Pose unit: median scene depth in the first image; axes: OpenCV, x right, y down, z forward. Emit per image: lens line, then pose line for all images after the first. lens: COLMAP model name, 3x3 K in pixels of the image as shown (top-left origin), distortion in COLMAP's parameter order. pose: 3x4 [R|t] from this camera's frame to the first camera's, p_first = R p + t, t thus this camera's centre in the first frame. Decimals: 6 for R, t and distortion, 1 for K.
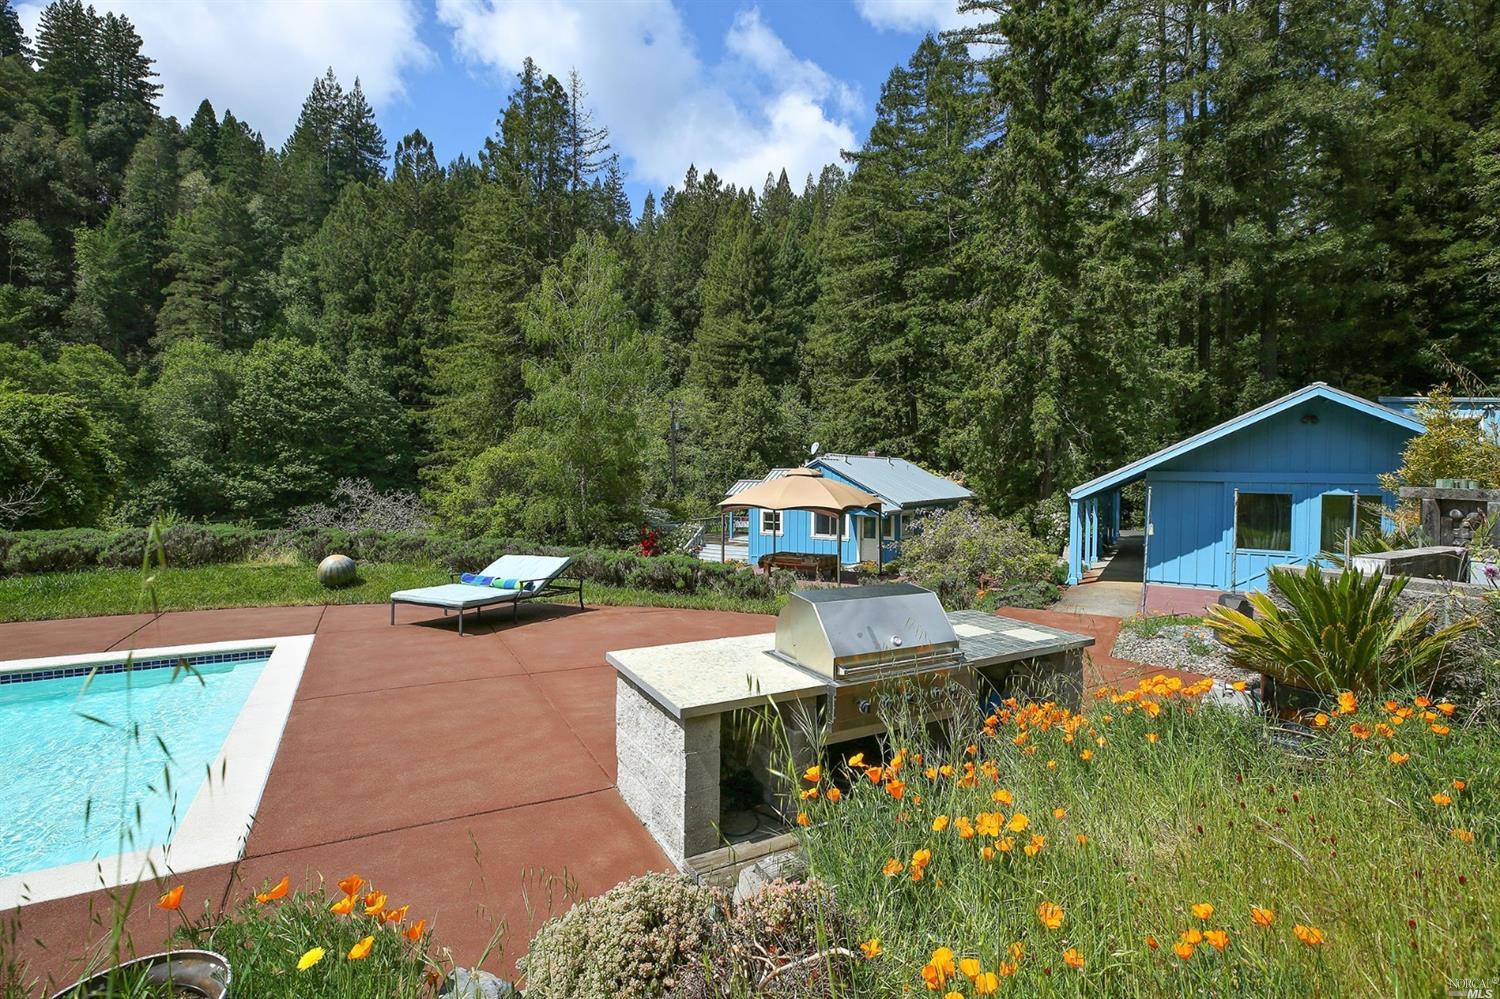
lens RADIAL K [[693.4, 0, 758.6], [0, 693.4, 496.7], [0, 0, 1]] dist [-0.043105, 0.013232]
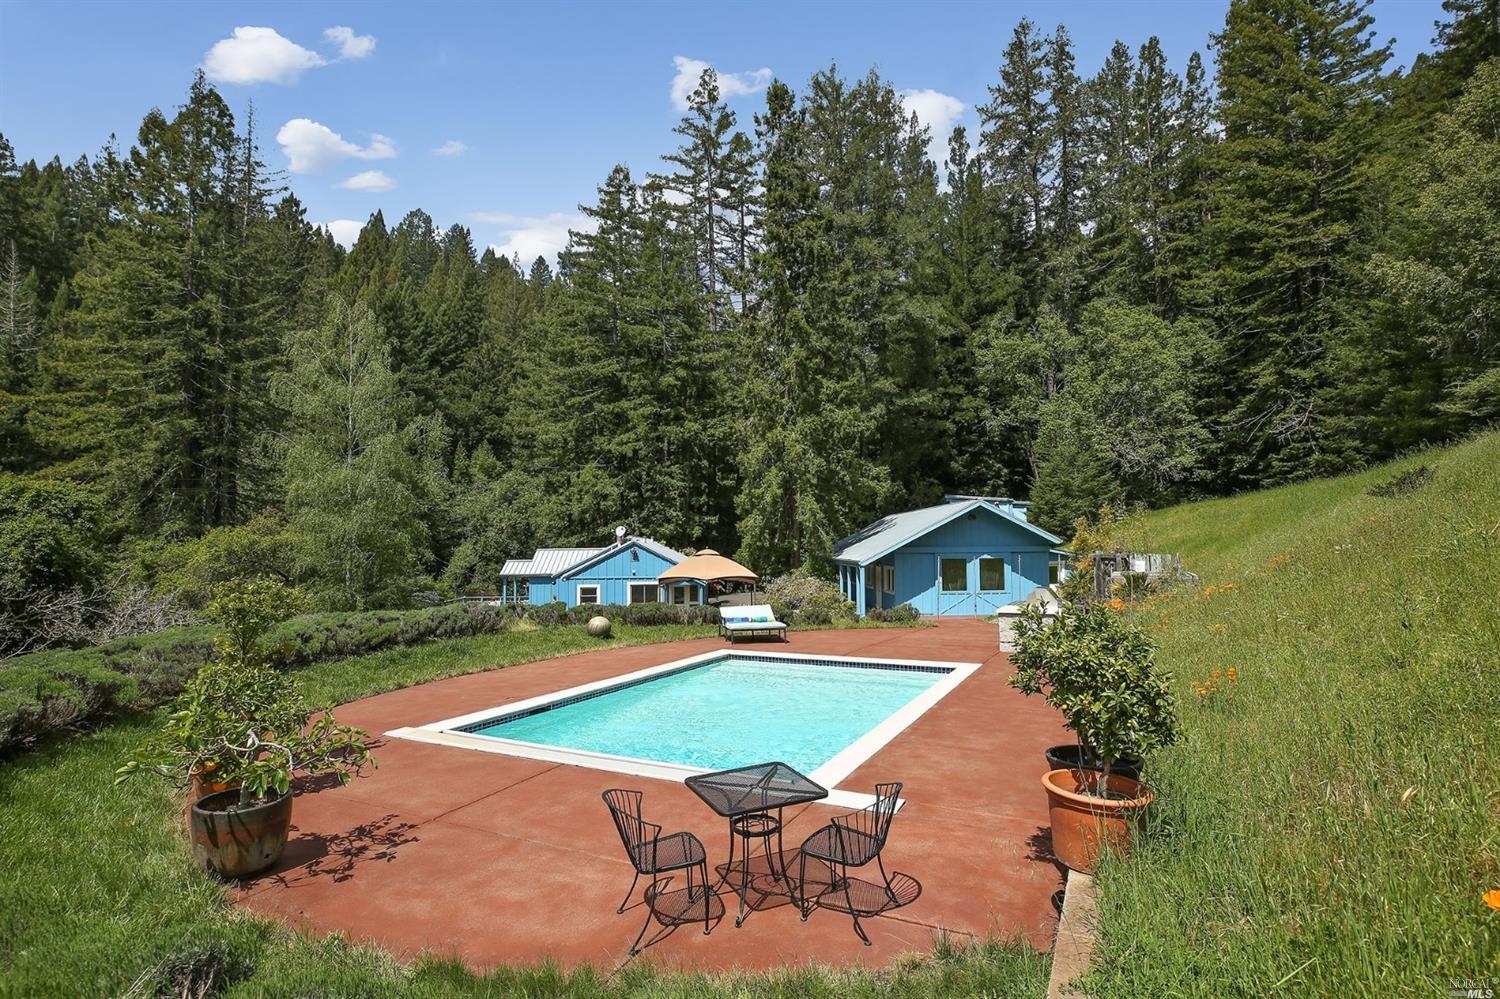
lens RADIAL K [[744.6, 0, 768.9], [0, 744.6, 501.7], [0, 0, 1]] dist [-0.021174, 0.000206]
pose [[0.820392, 0.018036, 0.571517, -0.260515], [0.036492, 0.995813, -0.083810, -0.002560], [-0.570636, 0.089613, 0.816299, -0.109329]]
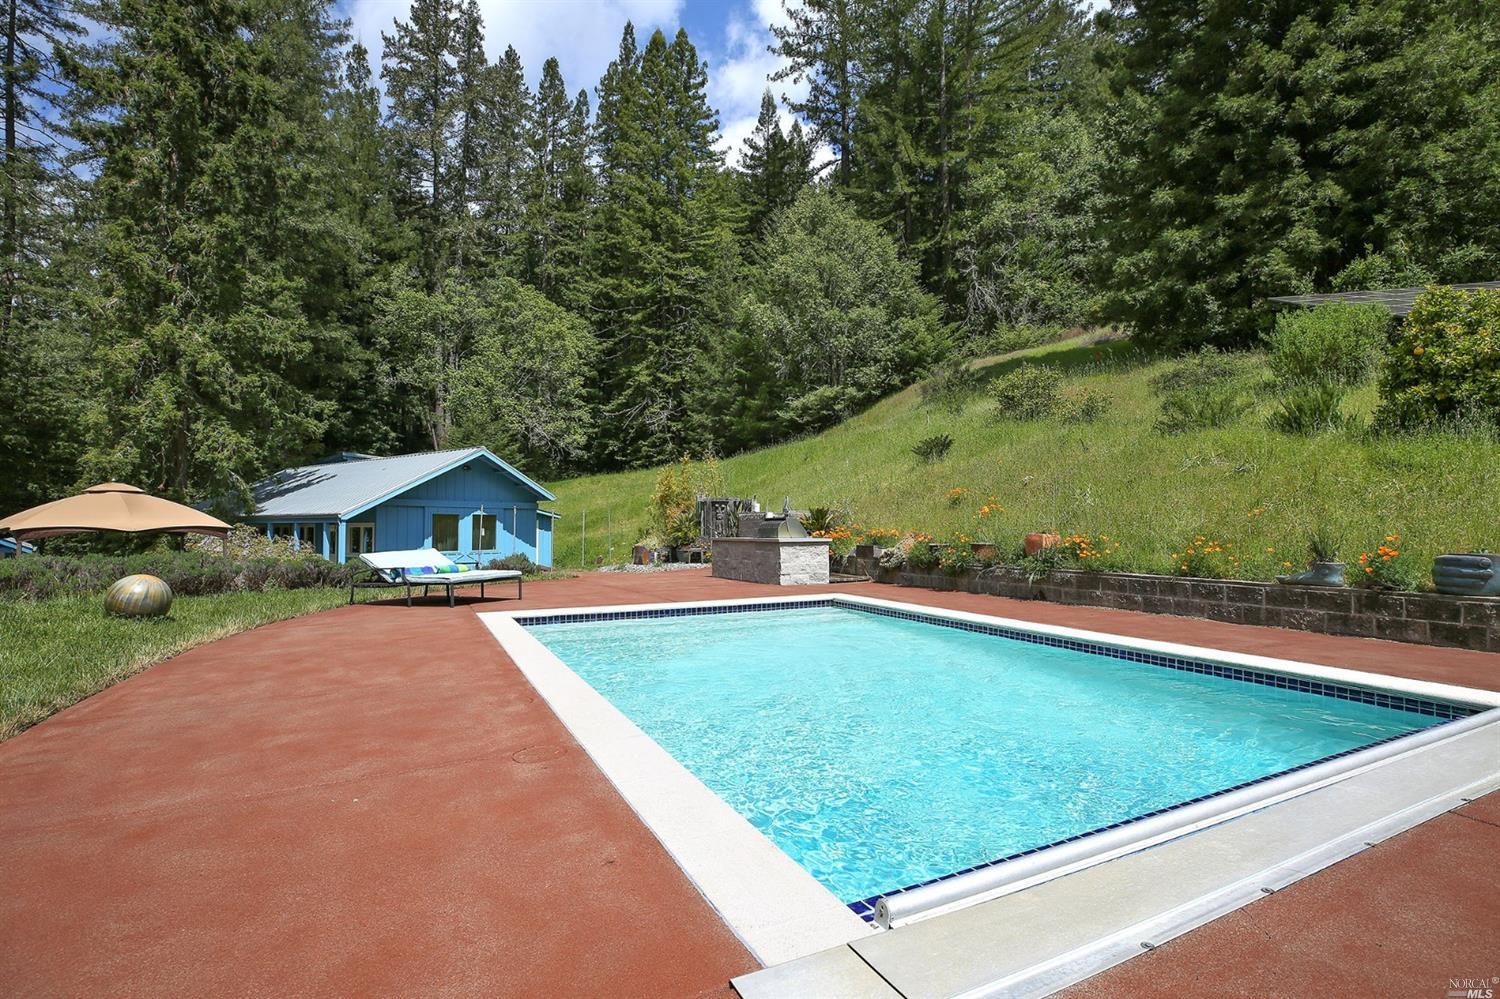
lens RADIAL K [[693.4, 0, 758.6], [0, 693.4, 496.7], [0, 0, 1]] dist [-0.043105, 0.013232]
pose [[0.049146, 0.029053, 0.998369, -0.261395], [0.041311, 0.998662, -0.031095, 0.011103], [-0.997937, 0.042772, 0.047880, 0.077104]]
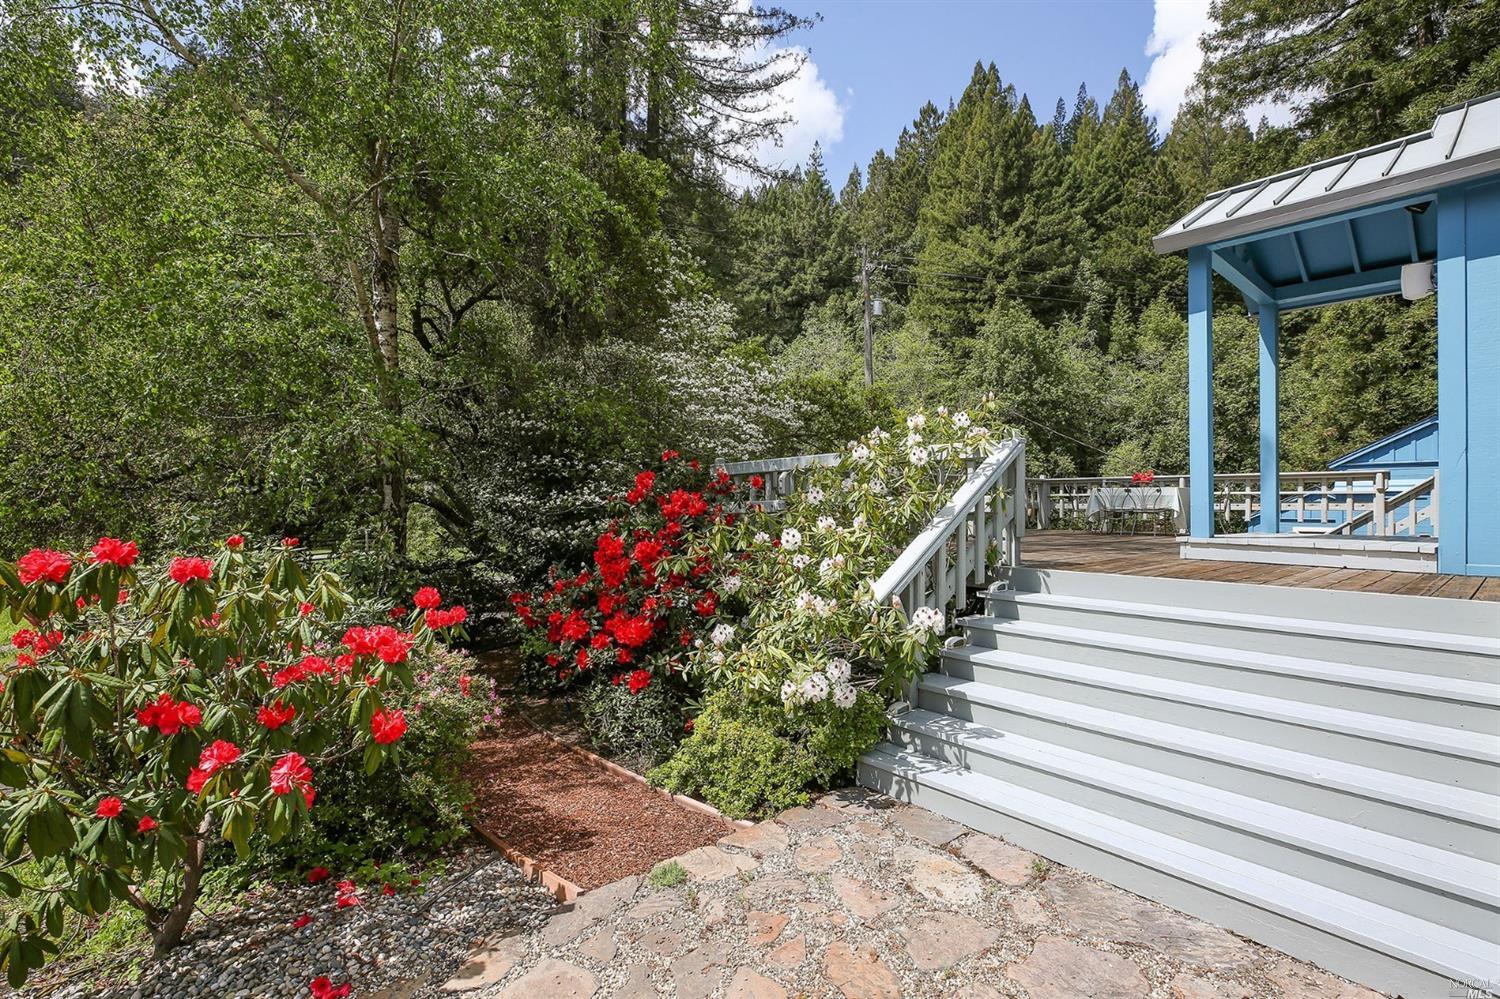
lens RADIAL K [[693.4, 0, 758.6], [0, 693.4, 496.7], [0, 0, 1]] dist [-0.043105, 0.013232]
pose [[0.952282, -0.014078, -0.304893, -0.061446], [-0.001898, 0.998643, -0.052040, 0.042986], [0.305212, 0.050135, 0.950964, 0.608127]]
